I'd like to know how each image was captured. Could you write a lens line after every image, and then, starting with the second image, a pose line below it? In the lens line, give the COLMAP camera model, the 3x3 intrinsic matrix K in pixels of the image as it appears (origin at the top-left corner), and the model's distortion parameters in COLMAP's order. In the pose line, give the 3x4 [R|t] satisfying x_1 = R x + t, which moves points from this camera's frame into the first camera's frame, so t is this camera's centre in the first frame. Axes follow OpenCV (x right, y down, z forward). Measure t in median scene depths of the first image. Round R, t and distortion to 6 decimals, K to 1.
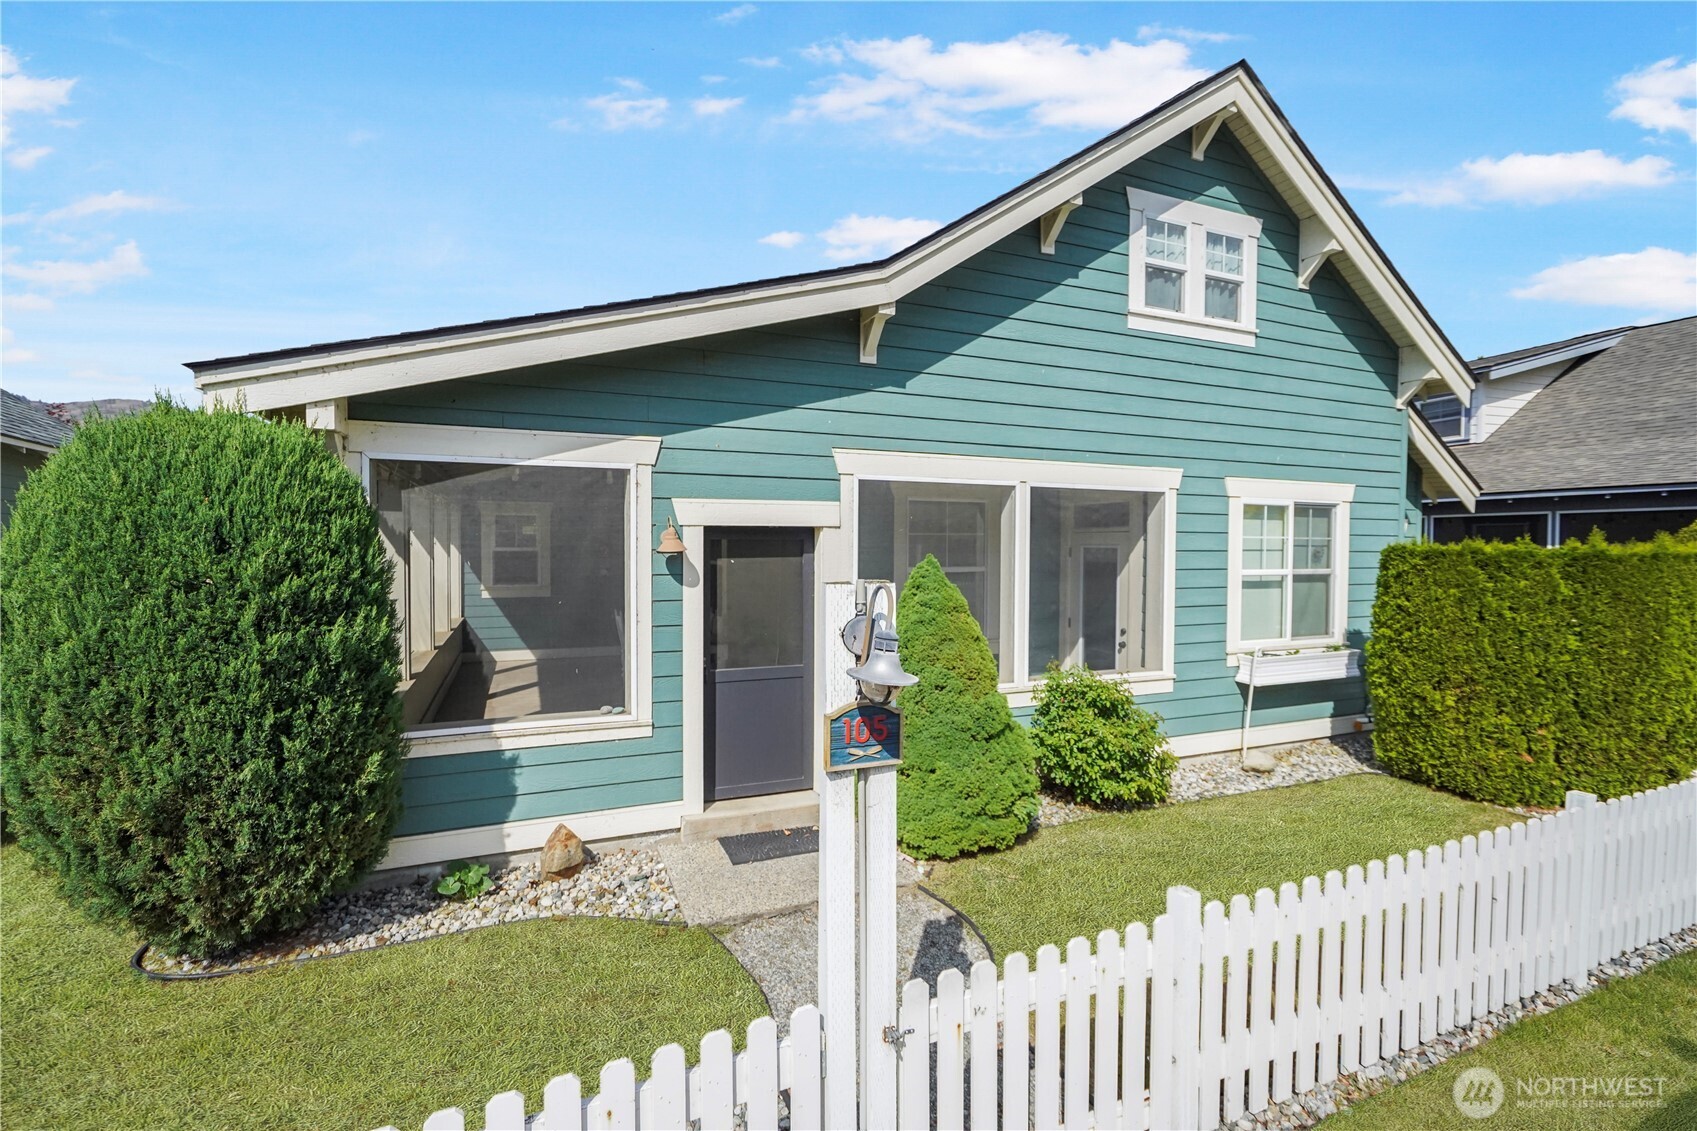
lens RADIAL K [[778.1, 0, 848.7], [0, 778.1, 562.9], [0, 0, 1]] dist [-0.002433, 0.002711]
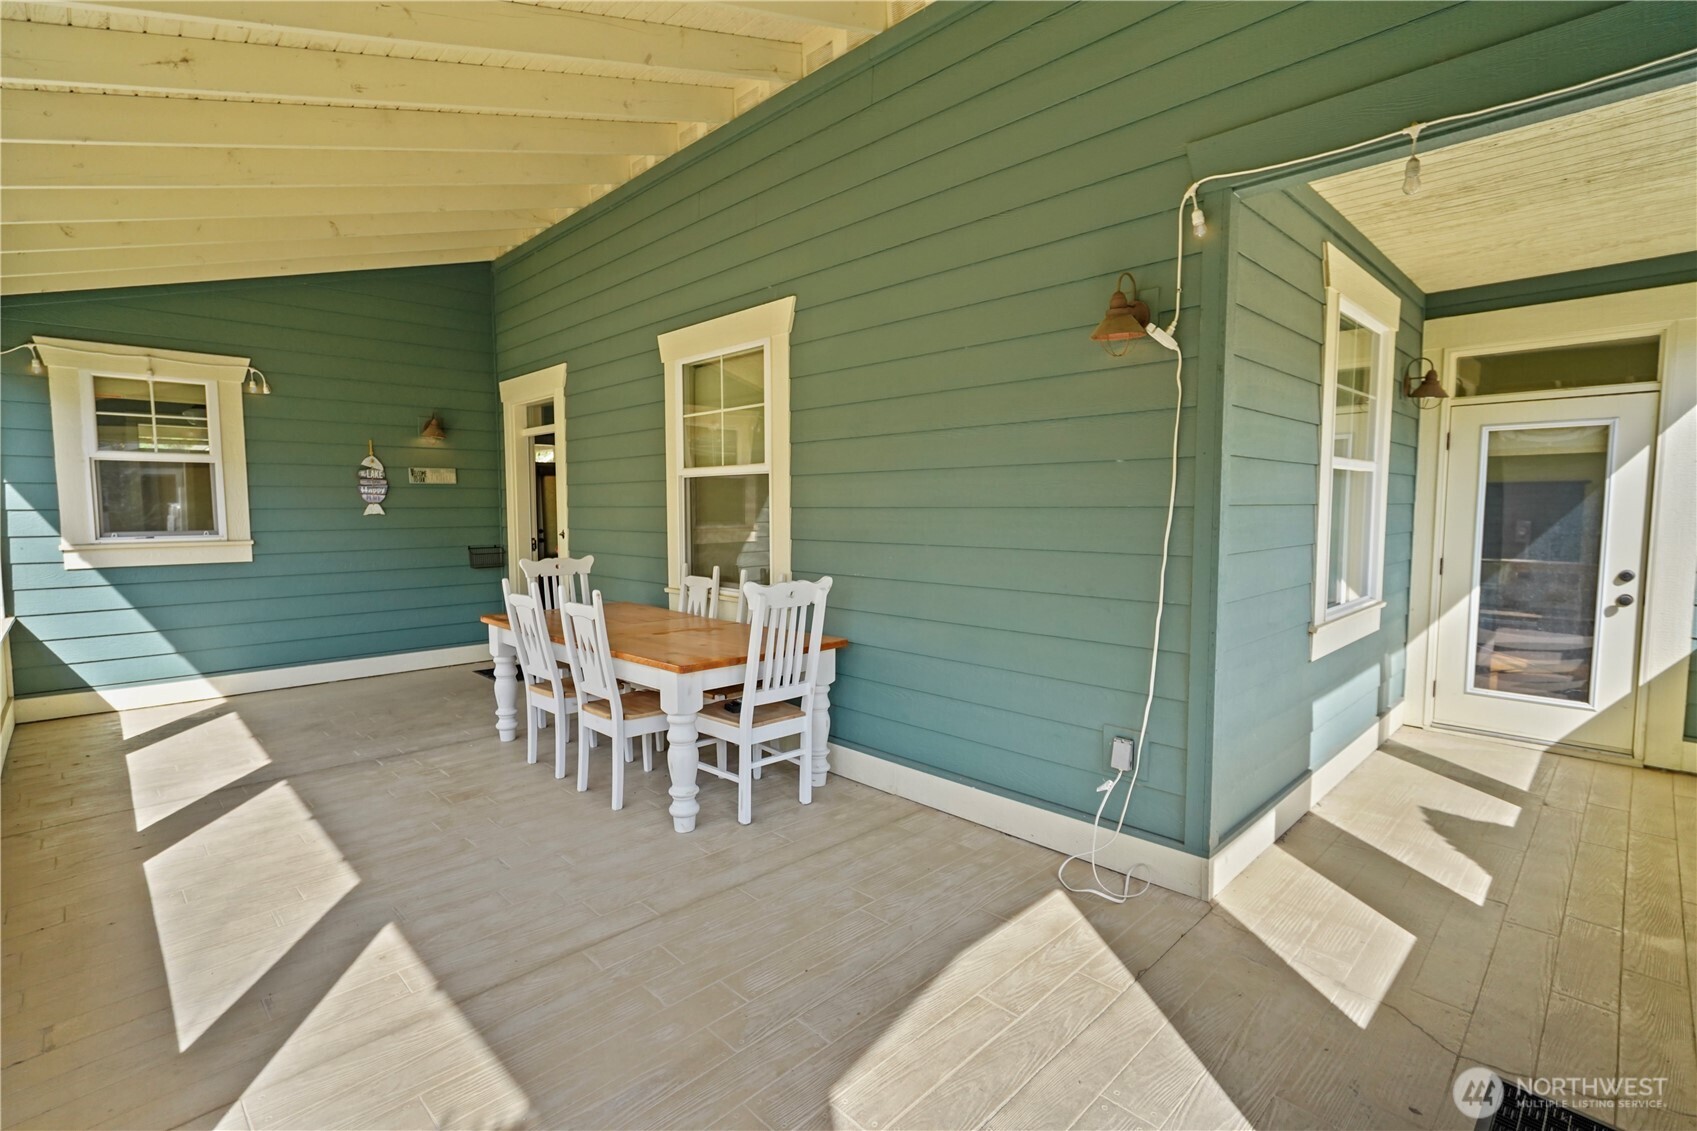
lens RADIAL K [[778.1, 0, 844.2], [0, 778.1, 562.4], [0, 0, 1]] dist [-0.002433, 0.002711]
pose [[0.926786, -0.032541, 0.374177, -0.233499], [0.015422, 0.998697, 0.048657, 0.027012], [-0.375272, -0.039324, 0.926080, 0.439432]]
